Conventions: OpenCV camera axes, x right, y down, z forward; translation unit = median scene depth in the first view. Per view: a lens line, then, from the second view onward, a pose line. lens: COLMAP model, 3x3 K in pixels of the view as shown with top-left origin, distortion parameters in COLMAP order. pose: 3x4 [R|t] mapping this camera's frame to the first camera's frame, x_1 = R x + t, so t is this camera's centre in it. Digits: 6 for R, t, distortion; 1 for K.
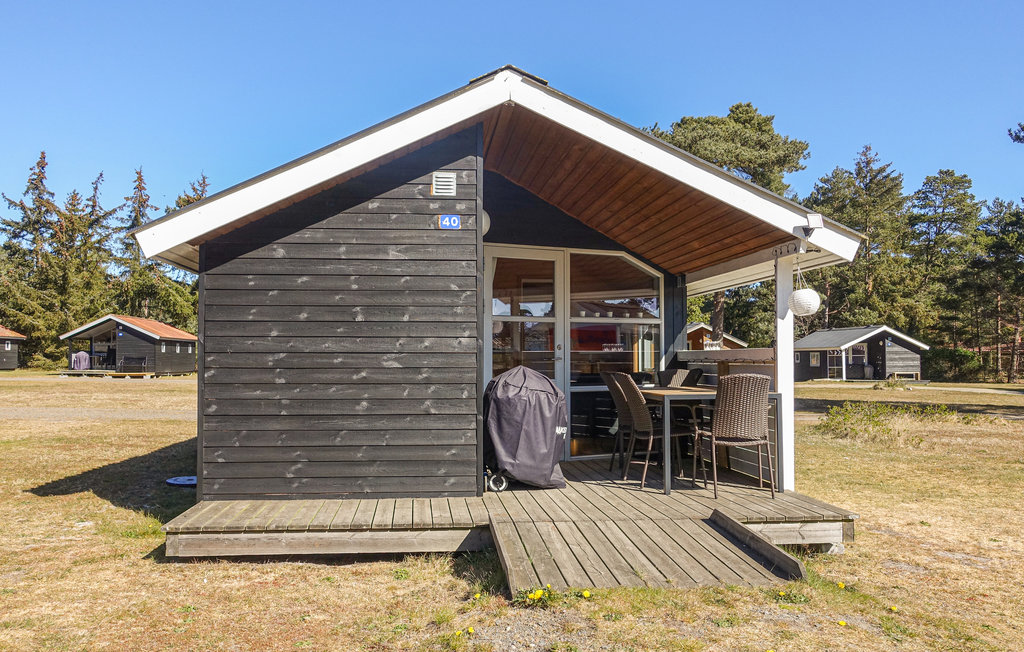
lens RADIAL K [[814.3, 0, 510.2], [0, 814.3, 324.9], [0, 0, 1]] dist [0.016527, 0.003753]
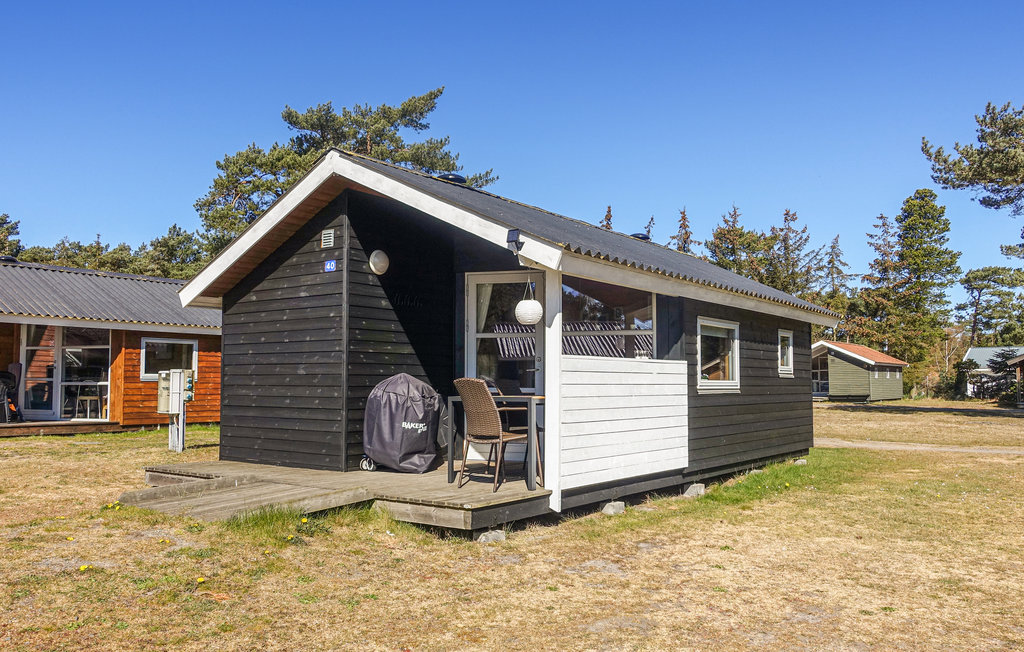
lens RADIAL K [[814.3, 0, 511.8], [0, 814.3, 328.2], [0, 0, 1]] dist [0.016527, 0.003753]
pose [[0.755834, -0.041965, -0.653417, 1.030133], [0.025536, 0.999074, -0.034626, 0.030484], [0.654265, 0.009486, 0.756206, 0.177287]]
